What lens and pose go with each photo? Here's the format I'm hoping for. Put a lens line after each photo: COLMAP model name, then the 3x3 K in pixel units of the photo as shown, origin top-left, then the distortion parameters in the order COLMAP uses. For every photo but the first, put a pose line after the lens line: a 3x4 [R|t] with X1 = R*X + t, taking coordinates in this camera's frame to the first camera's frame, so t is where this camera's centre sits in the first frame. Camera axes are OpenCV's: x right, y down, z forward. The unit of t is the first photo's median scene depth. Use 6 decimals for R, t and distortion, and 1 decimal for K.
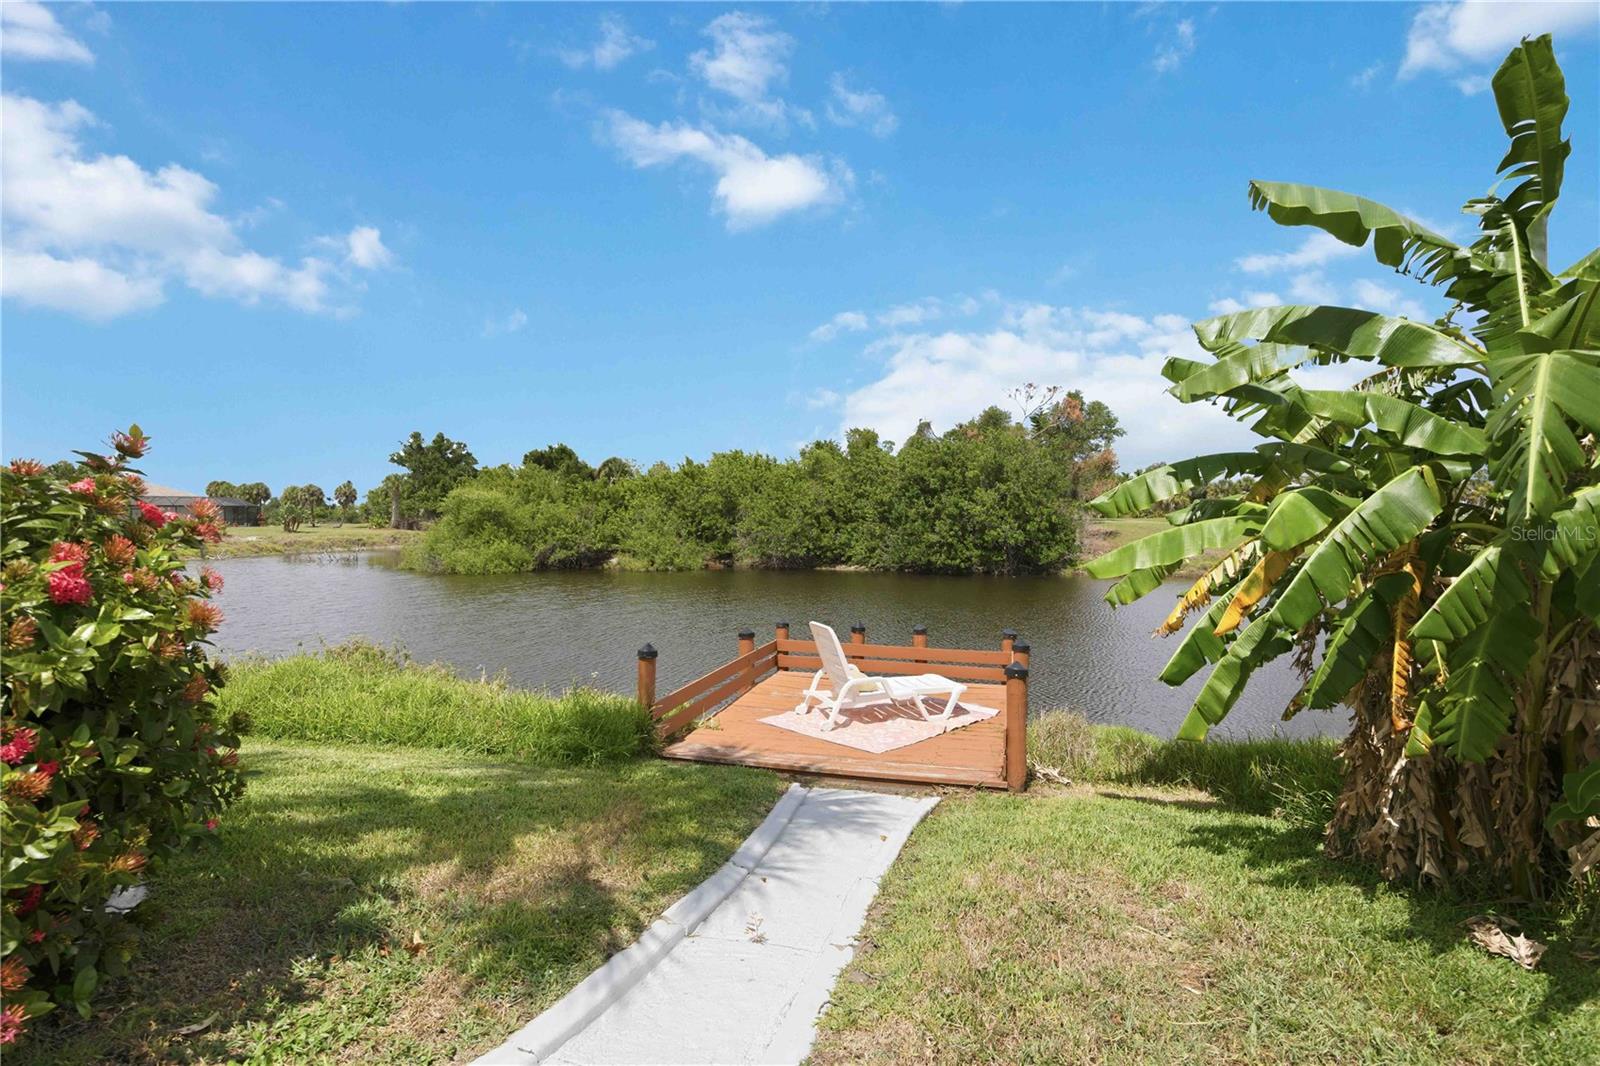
lens RADIAL K [[784.1, 0, 798.4], [0, 784.1, 527.3], [0, 0, 1]] dist [0.000722, 0.000012]
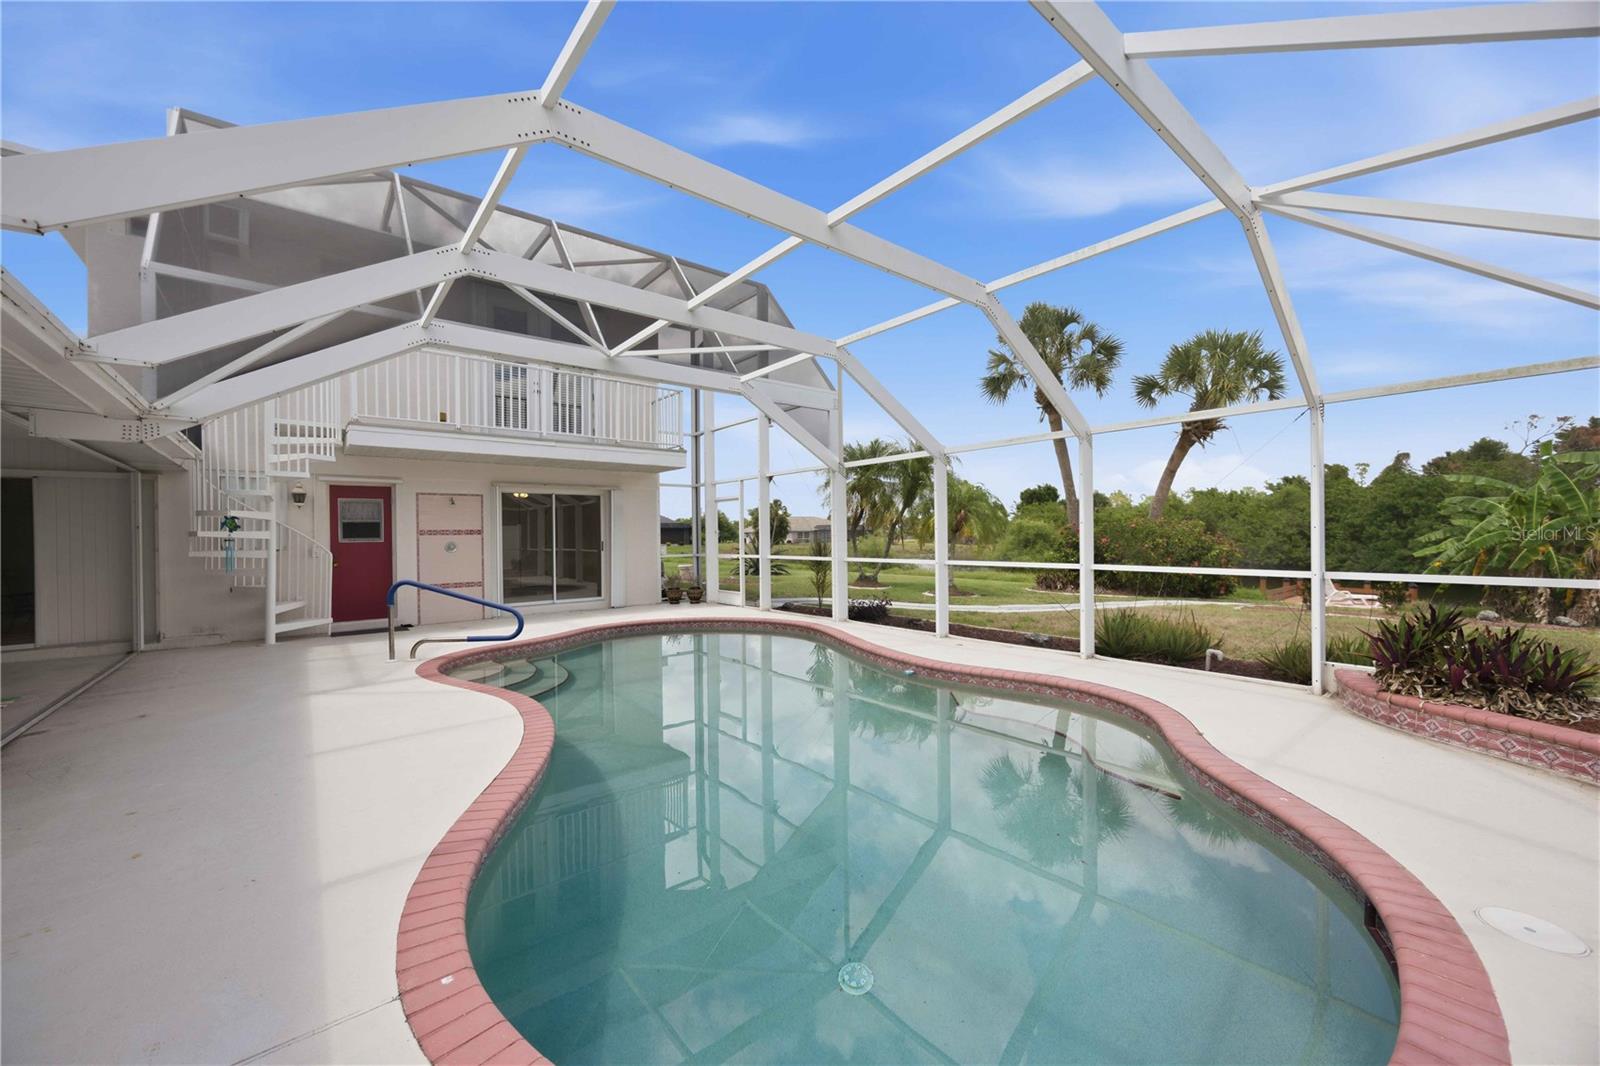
lens RADIAL K [[616.2, 0, 798.2], [0, 616.2, 535.2], [0, 0, 1]] dist [0.001204, -0.000090]
pose [[0.809465, -0.000094, -0.587169, -0.037654], [-0.007546, 0.999916, -0.010563, 0.002816], [0.587120, 0.012982, 0.809396, -0.370275]]
